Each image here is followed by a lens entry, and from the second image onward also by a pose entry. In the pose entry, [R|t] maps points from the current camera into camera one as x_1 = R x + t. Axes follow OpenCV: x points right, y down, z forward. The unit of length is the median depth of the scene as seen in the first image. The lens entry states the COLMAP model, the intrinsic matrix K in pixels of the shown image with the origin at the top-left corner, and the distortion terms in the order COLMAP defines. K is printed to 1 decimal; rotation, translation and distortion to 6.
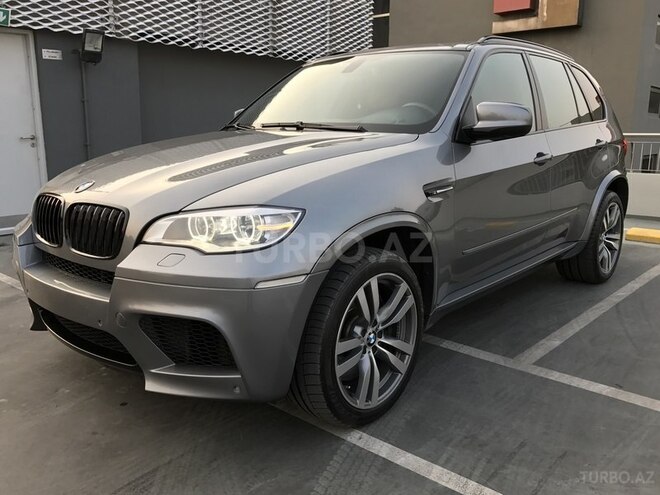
lens RADIAL K [[581.9, 0, 329.9], [0, 581.9, 247.9], [0, 0, 1]] dist [0.006255, -0.011712]
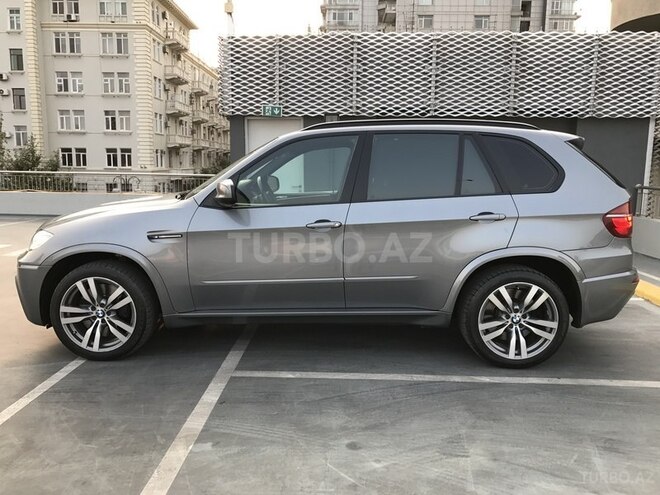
lens RADIAL K [[554.1, 0, 331.8], [0, 554.1, 246.3], [0, 0, 1]] dist [0.005983, -0.005560]
pose [[0.643739, 0.112329, -0.756956, 1.469375], [-0.159524, 0.987135, 0.010822, -0.146075], [0.748433, 0.113786, 0.653376, 0.331779]]
